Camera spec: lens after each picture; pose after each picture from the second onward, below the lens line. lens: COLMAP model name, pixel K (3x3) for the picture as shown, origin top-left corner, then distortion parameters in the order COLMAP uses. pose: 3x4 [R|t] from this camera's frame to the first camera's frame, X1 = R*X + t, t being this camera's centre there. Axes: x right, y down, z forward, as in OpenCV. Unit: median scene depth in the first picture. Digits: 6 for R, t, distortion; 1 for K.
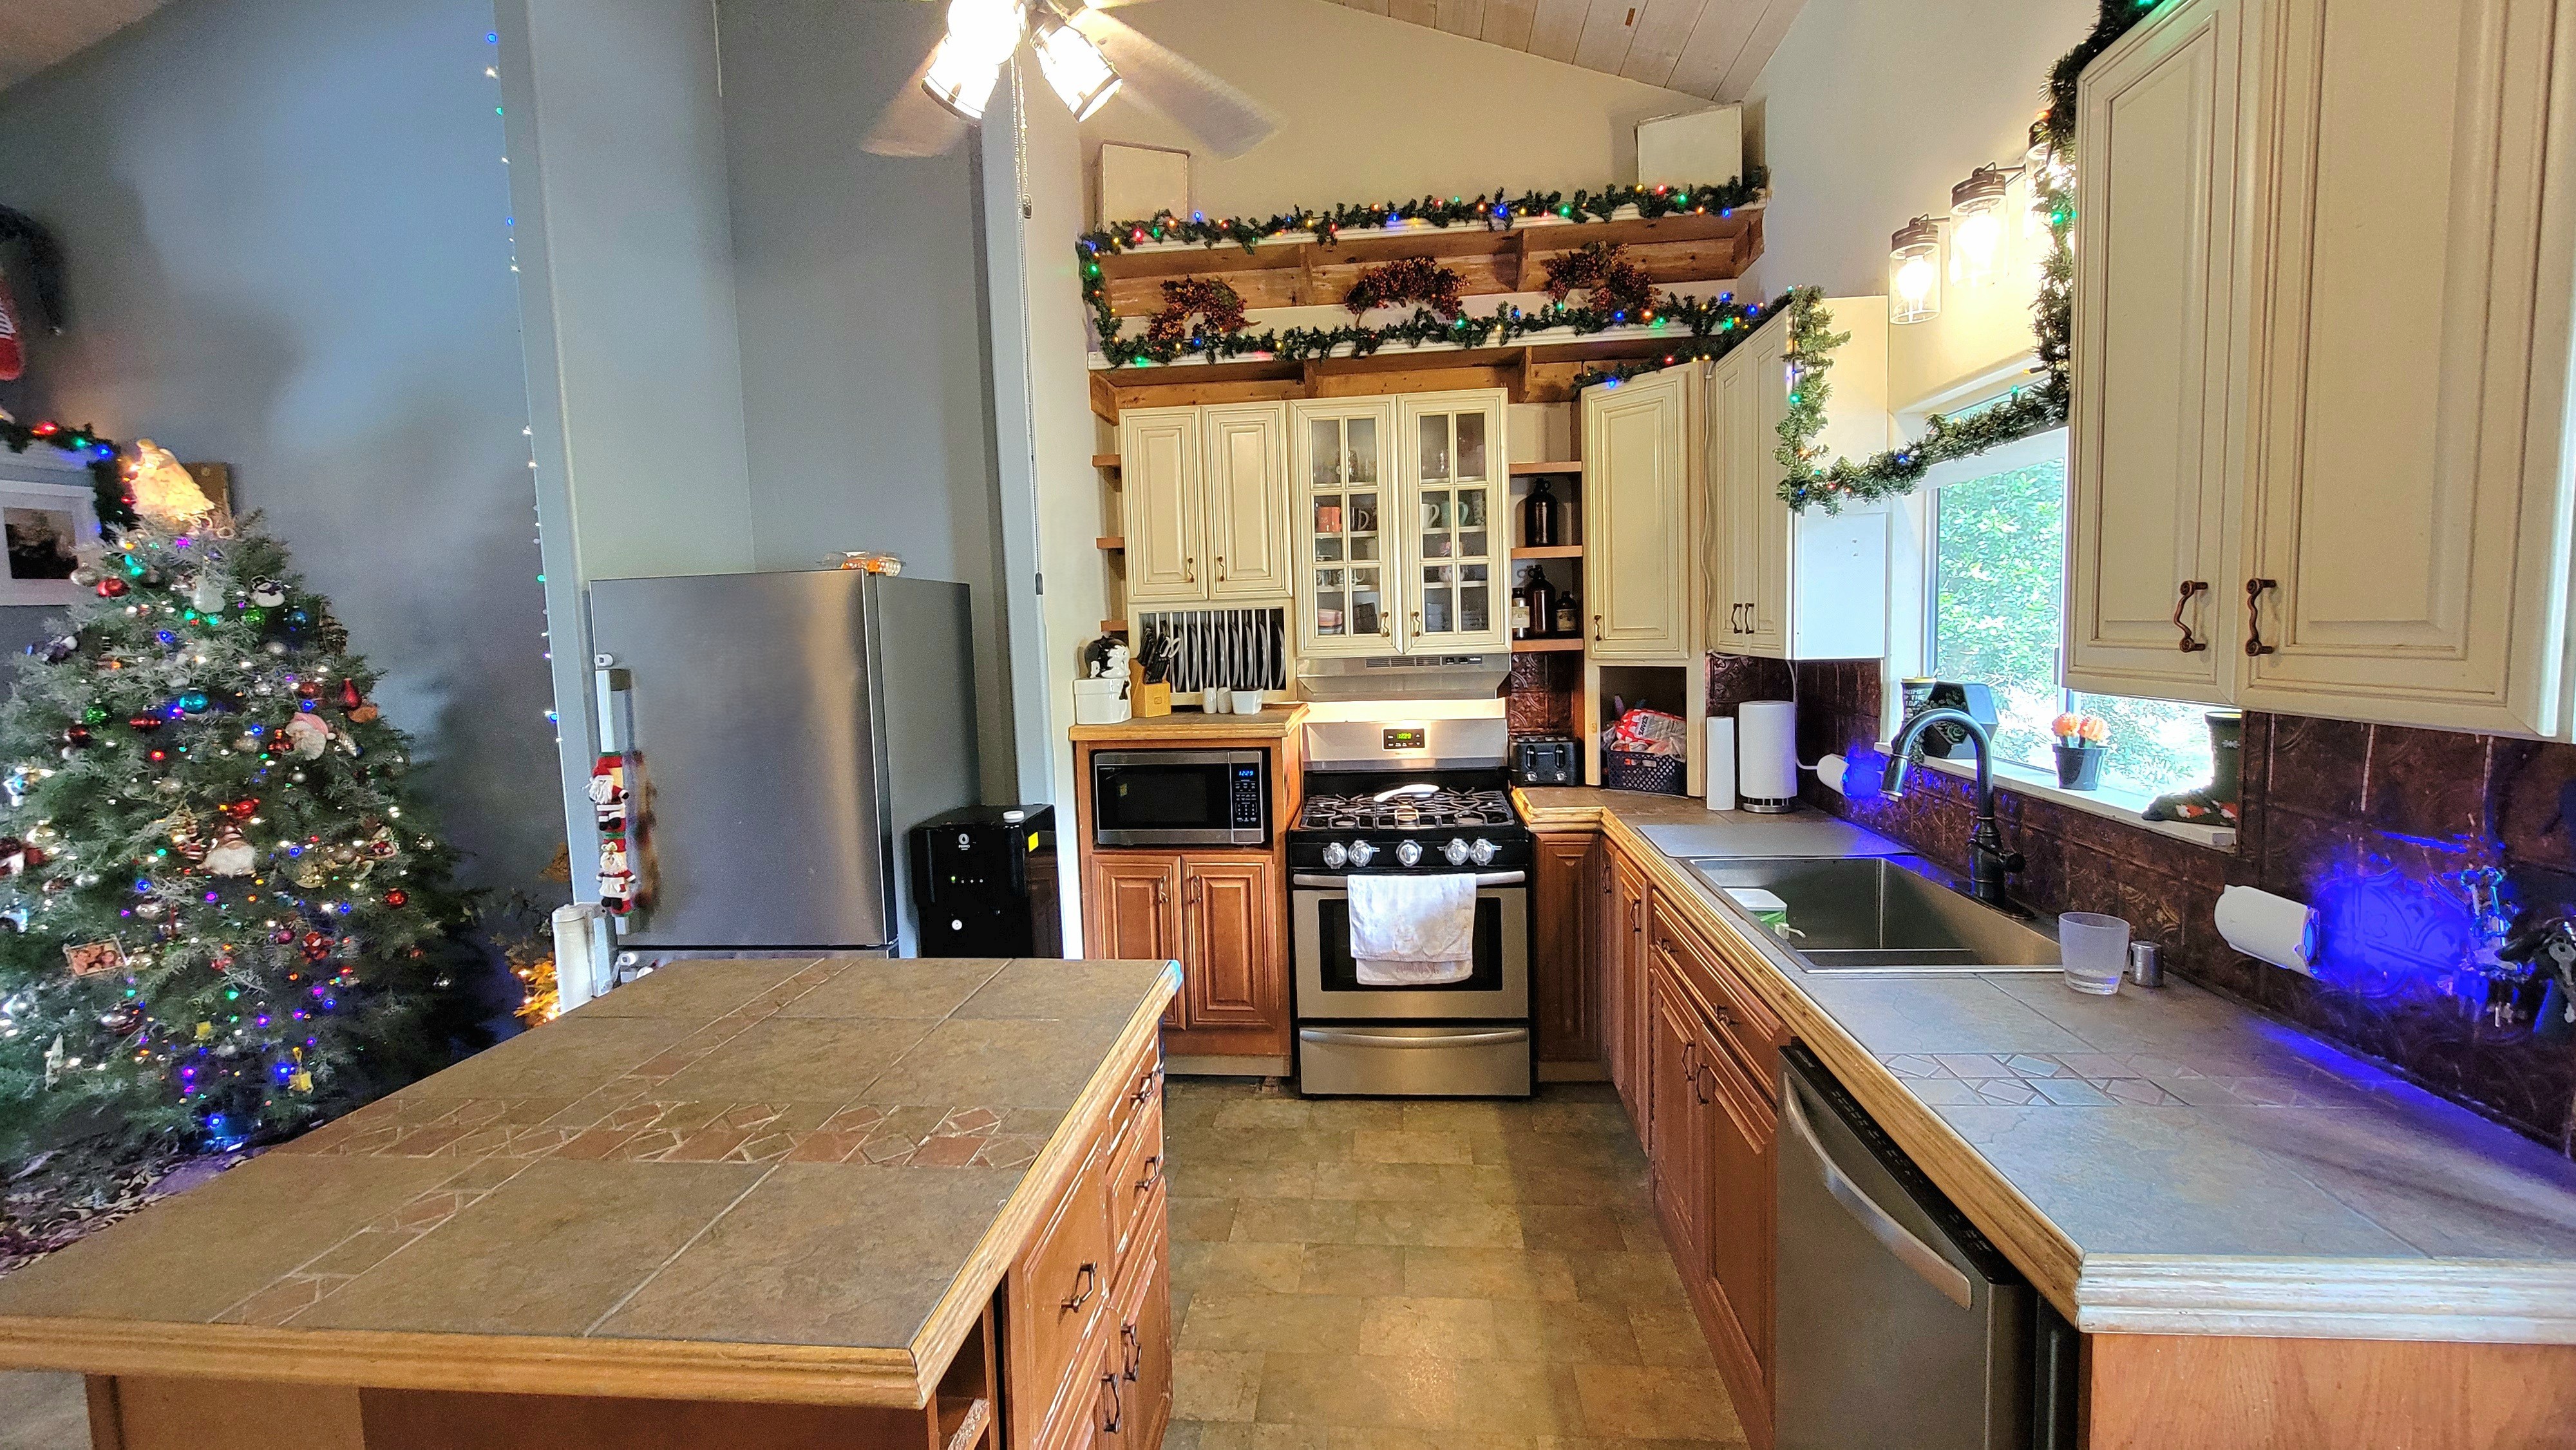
lens RADIAL K [[1052.3, 0, 1306.2], [0, 1052.3, 717.5], [0, 0, 1]] dist [0.002583, 0.000786]
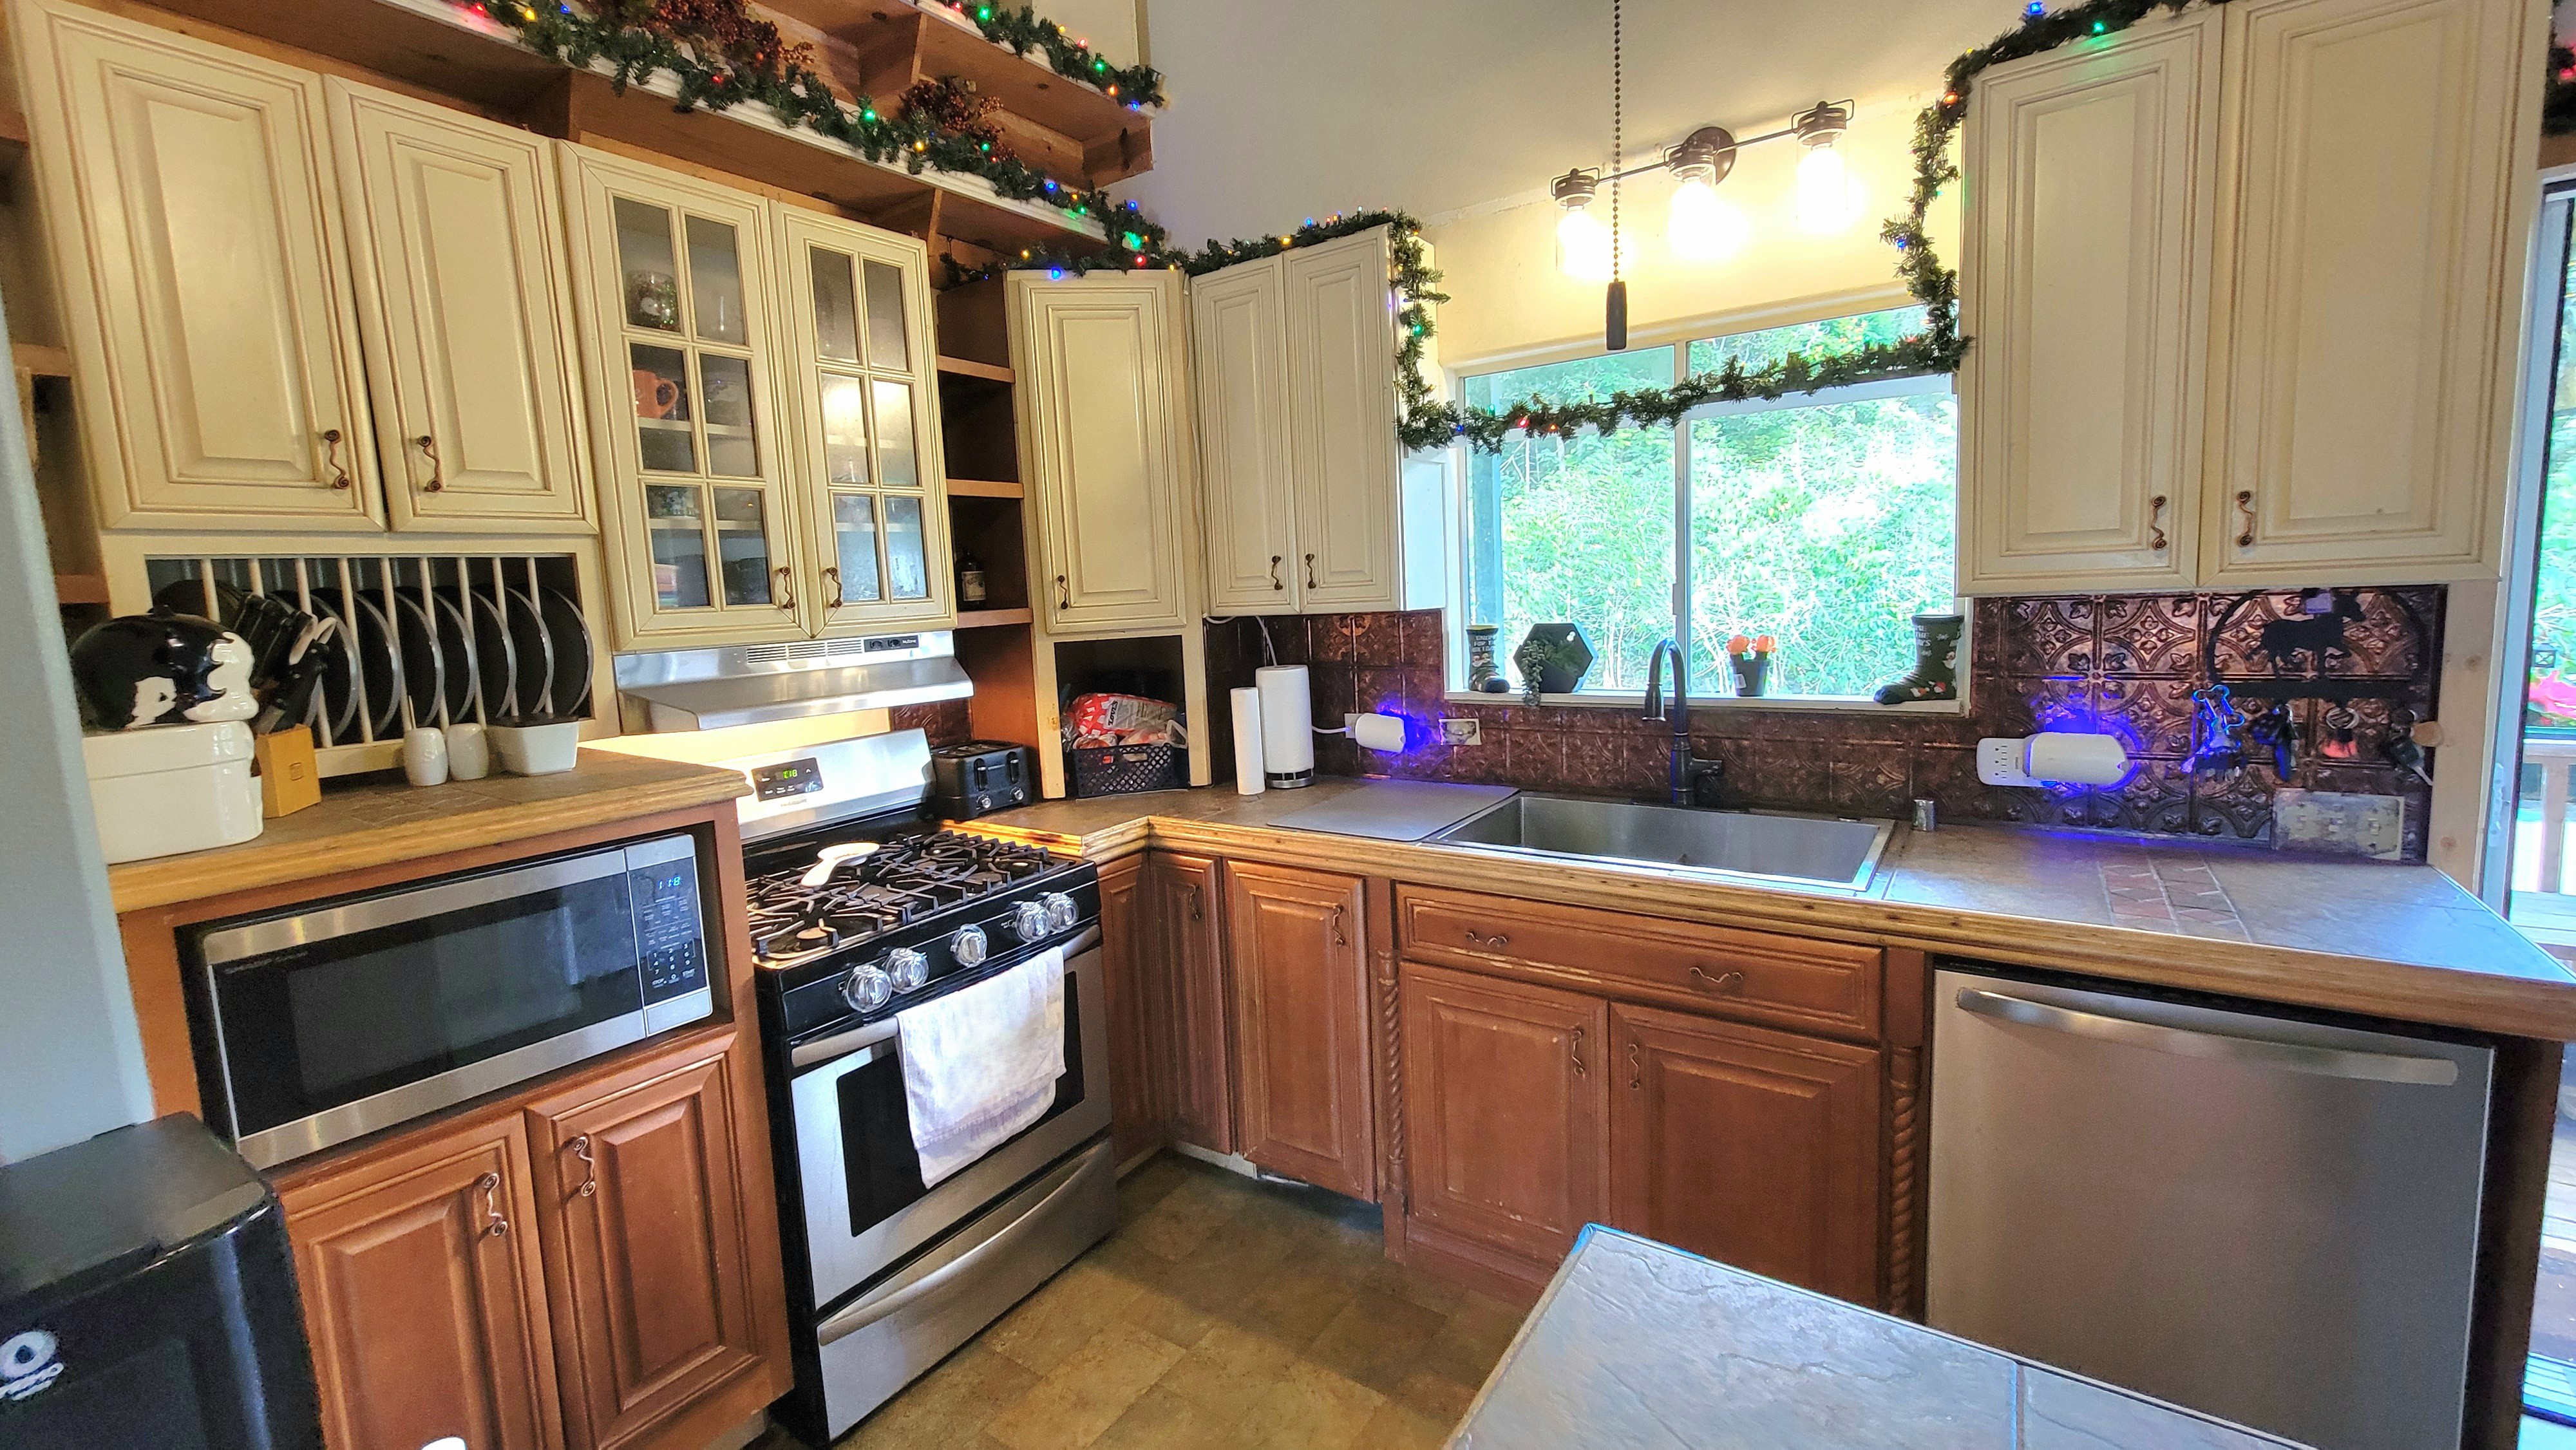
lens RADIAL K [[1052.3, 0, 1289.7], [0, 1052.3, 710.7], [0, 0, 1]] dist [0.002583, 0.000786]
pose [[0.489972, -0.094308, 0.866622, -0.327915], [0.111216, 0.992770, 0.045157, -0.016117], [-0.864615, 0.074257, 0.496918, 0.500245]]
